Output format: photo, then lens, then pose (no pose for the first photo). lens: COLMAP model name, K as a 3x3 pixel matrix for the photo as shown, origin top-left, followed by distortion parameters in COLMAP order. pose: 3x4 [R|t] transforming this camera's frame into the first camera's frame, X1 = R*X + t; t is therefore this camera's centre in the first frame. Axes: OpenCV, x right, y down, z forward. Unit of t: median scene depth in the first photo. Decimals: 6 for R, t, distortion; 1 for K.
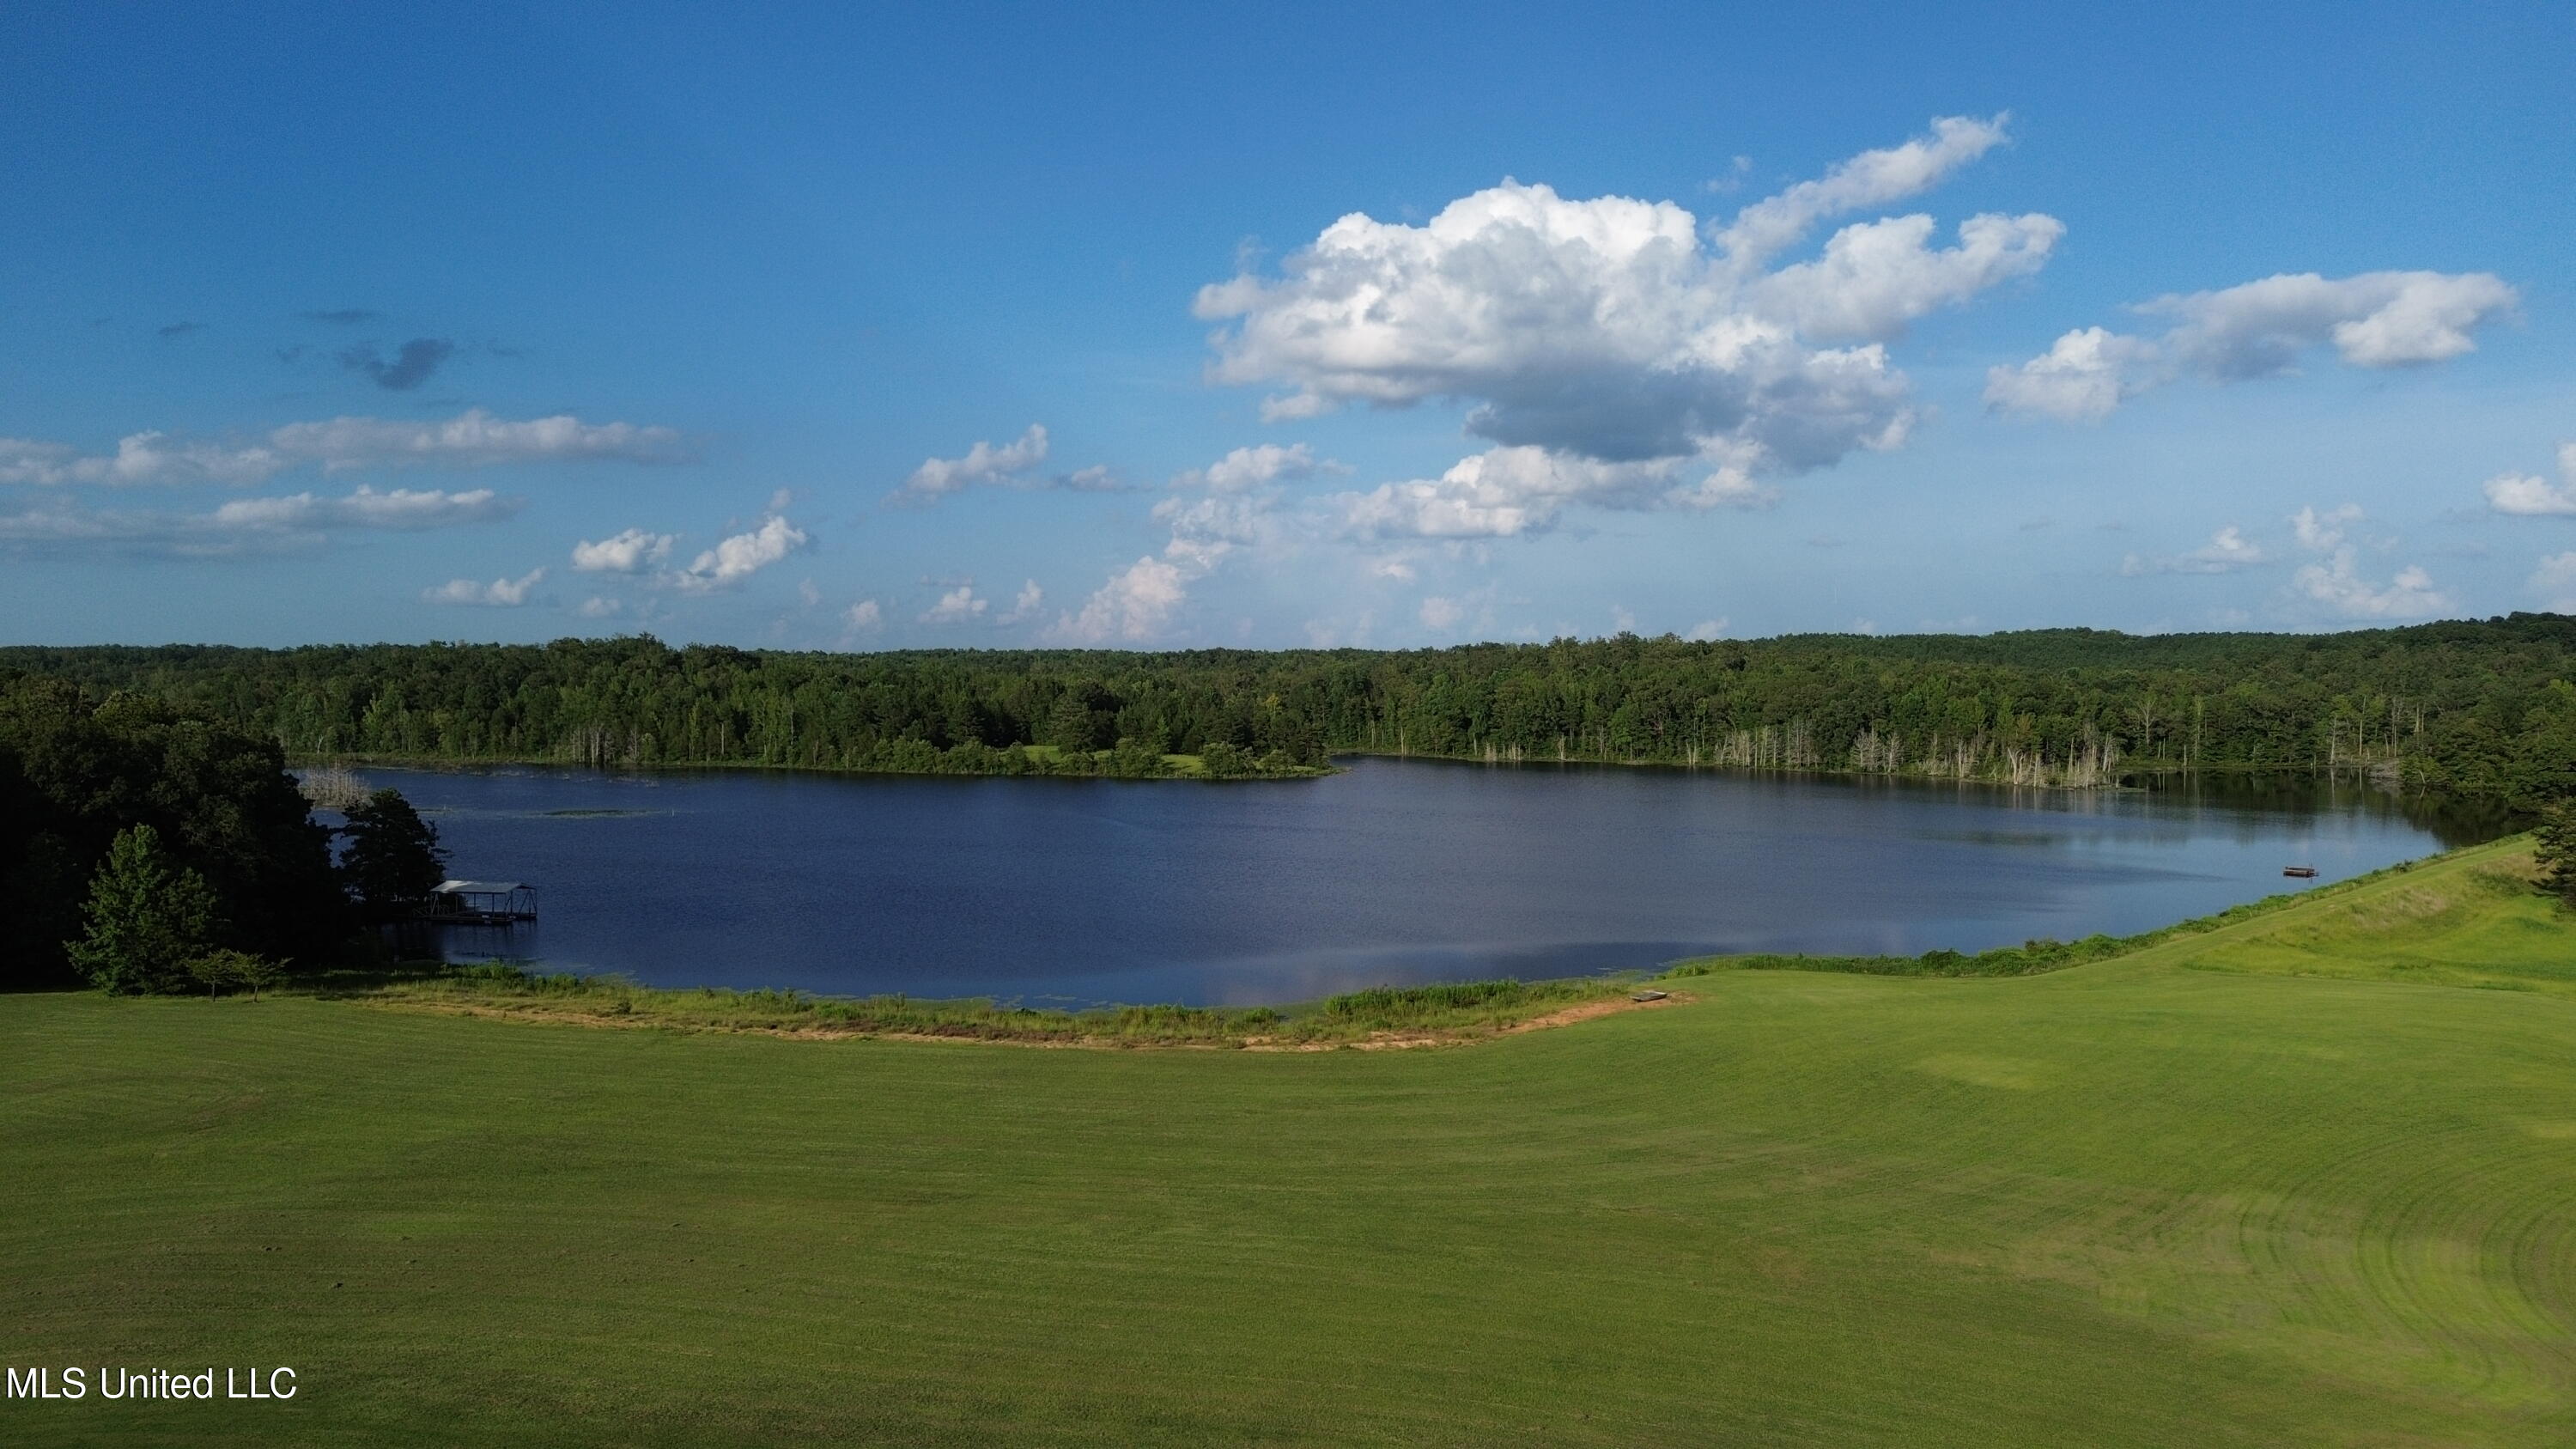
lens RADIAL K [[1817.5, 0, 1284.9], [0, 1817.5, 719.6], [0, 0, 1]] dist [0.071481, -0.068598]
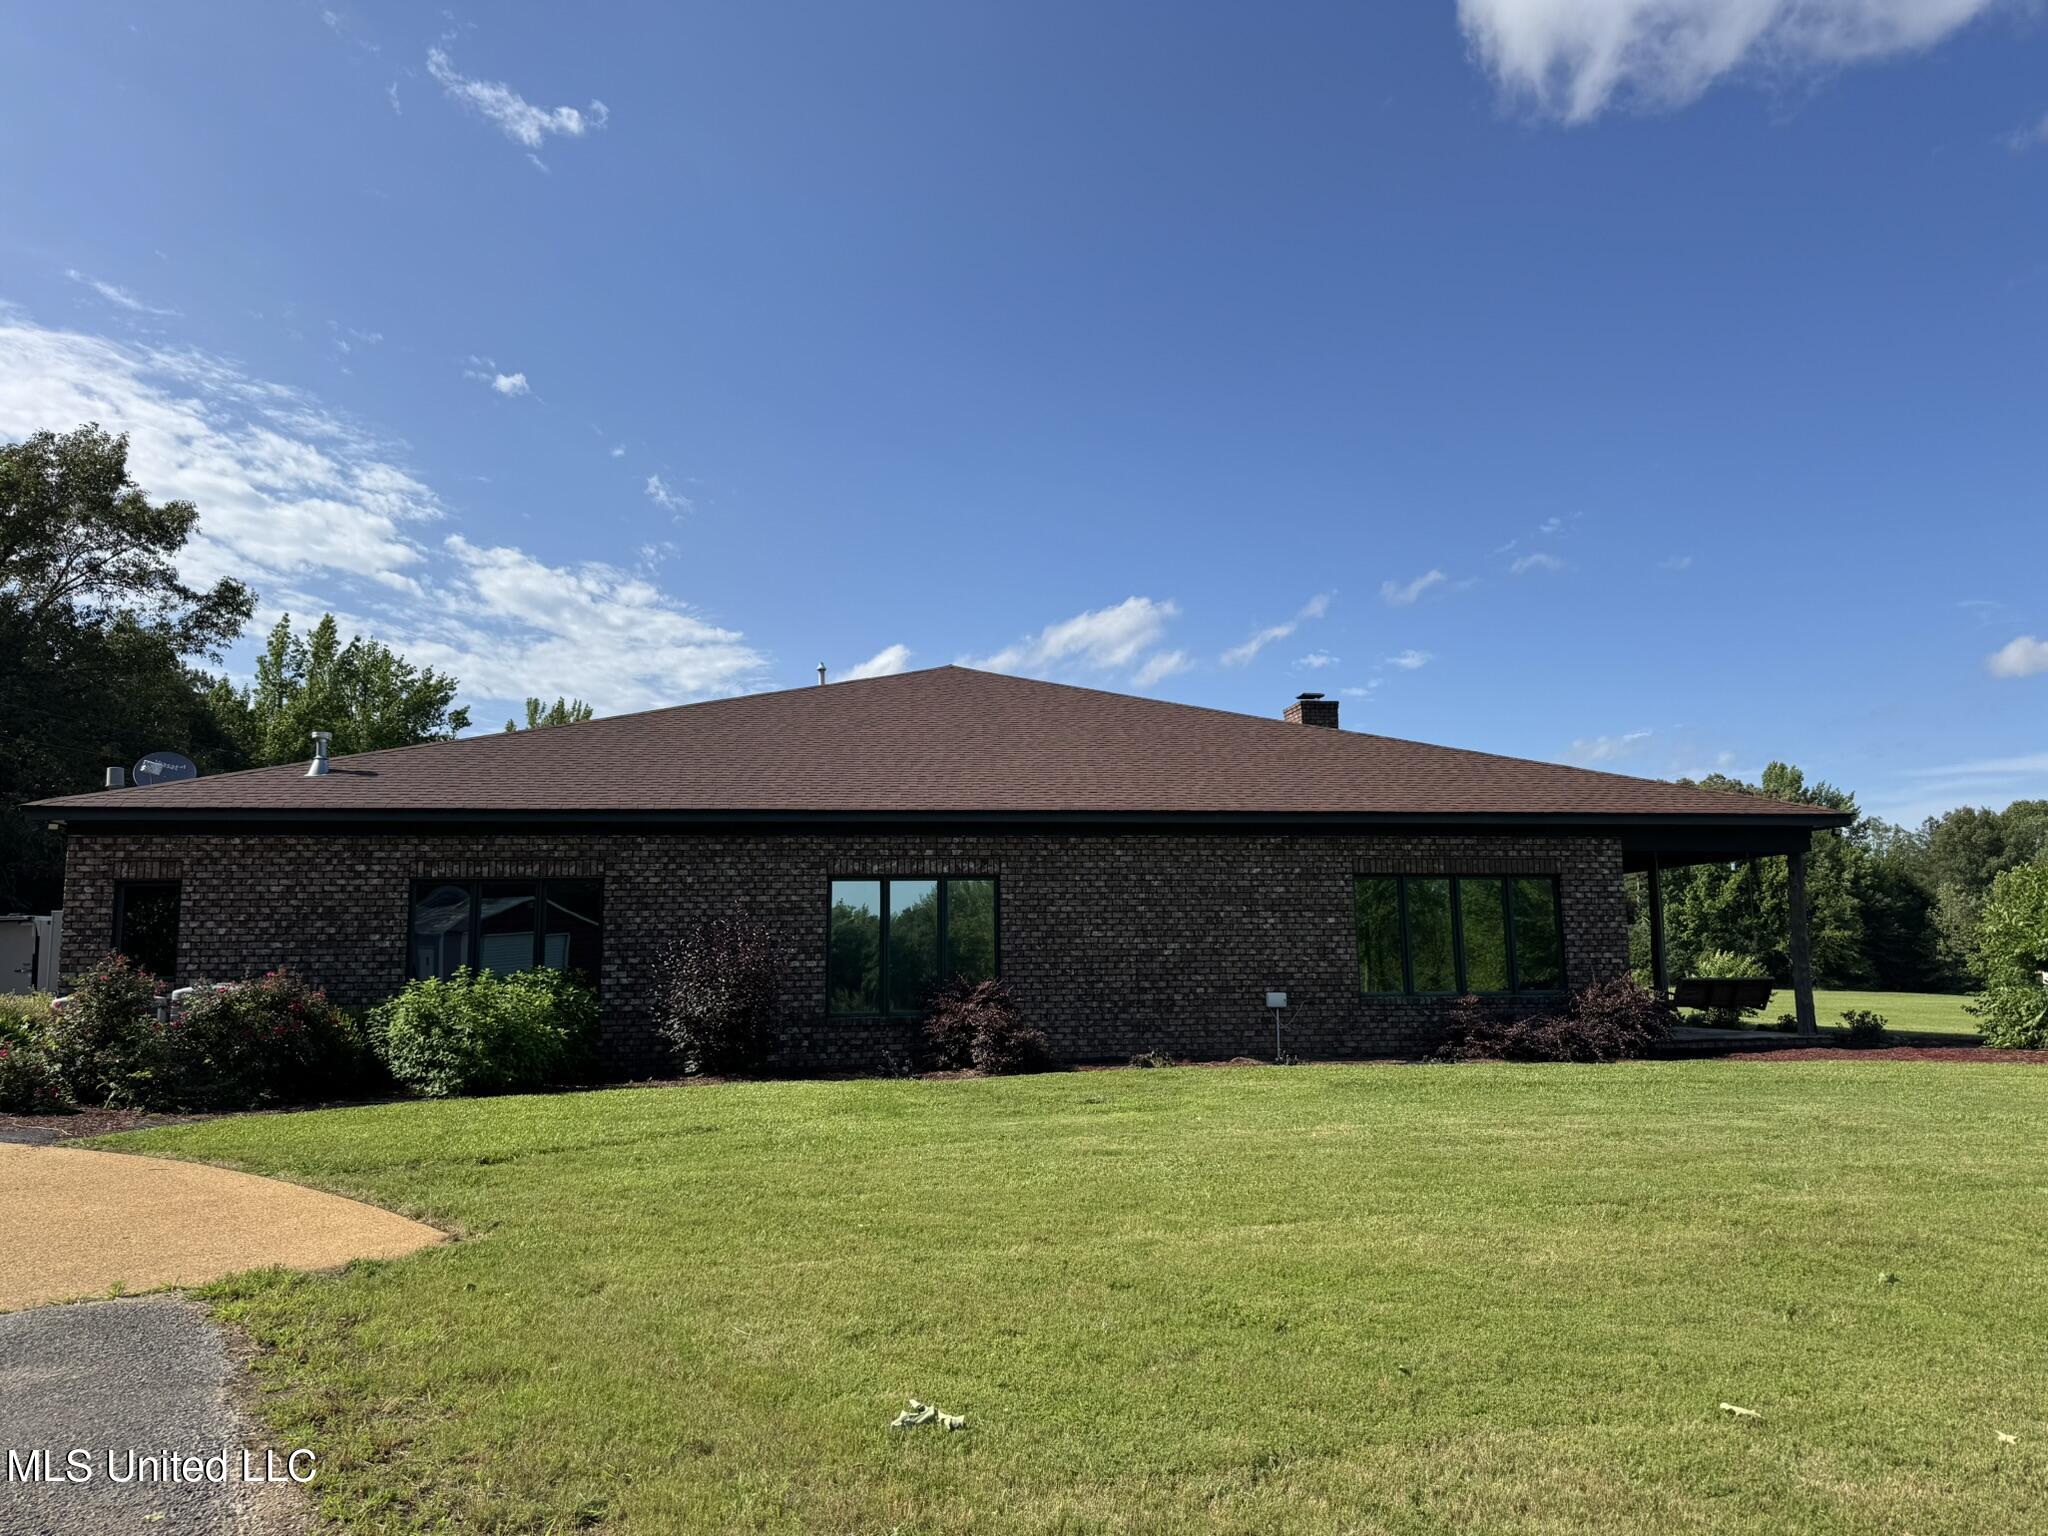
lens RADIAL K [[1451.0, 0, 1036.0], [0, 1451.0, 764.0], [0, 0, 1]] dist [0.040848, -0.049338]
pose [[0.361363, -0.139108, -0.921990, 0.070297], [-0.001734, 0.988707, -0.149854, 0.135014], [0.932424, 0.055750, 0.357040, 0.012511]]
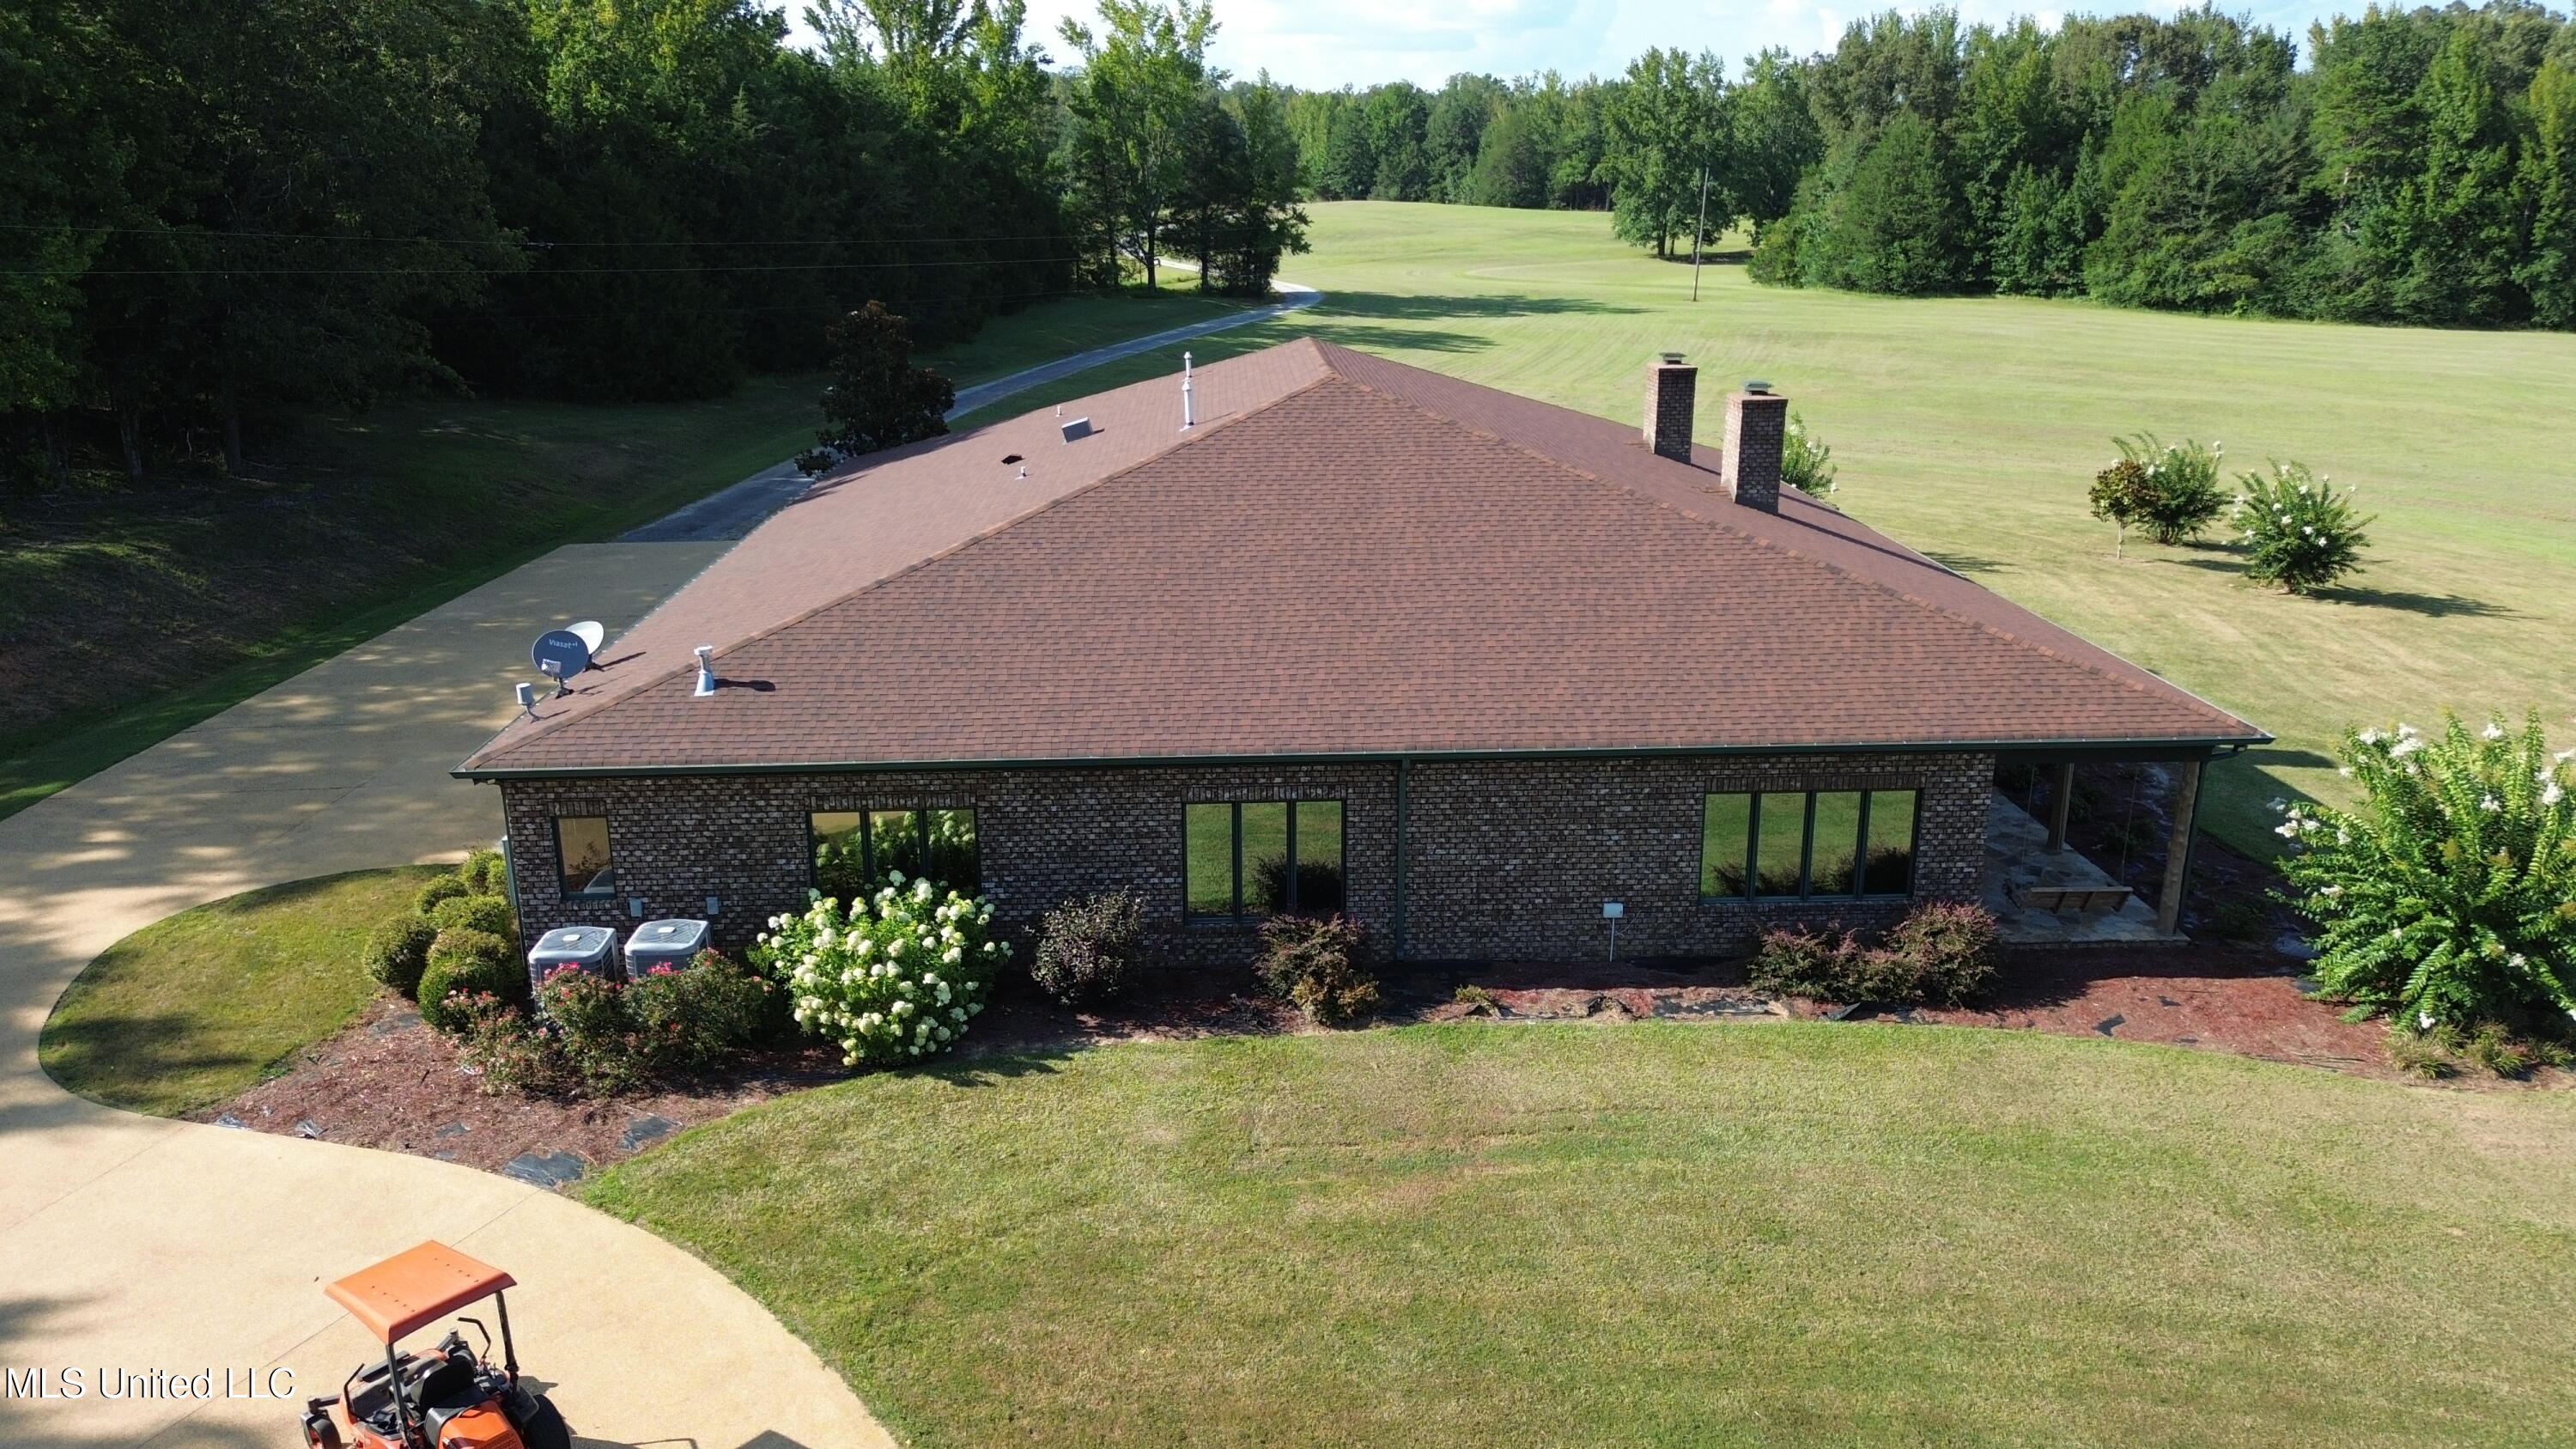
lens RADIAL K [[1817.5, 0, 1301.1], [0, 1817.5, 698.4], [0, 0, 1]] dist [0.071481, -0.068598]
pose [[0.242493, 0.266115, -0.932942, 0.103375], [-0.012959, 0.962446, 0.271163, 0.067158], [0.970067, -0.053665, 0.236835, 0.012939]]
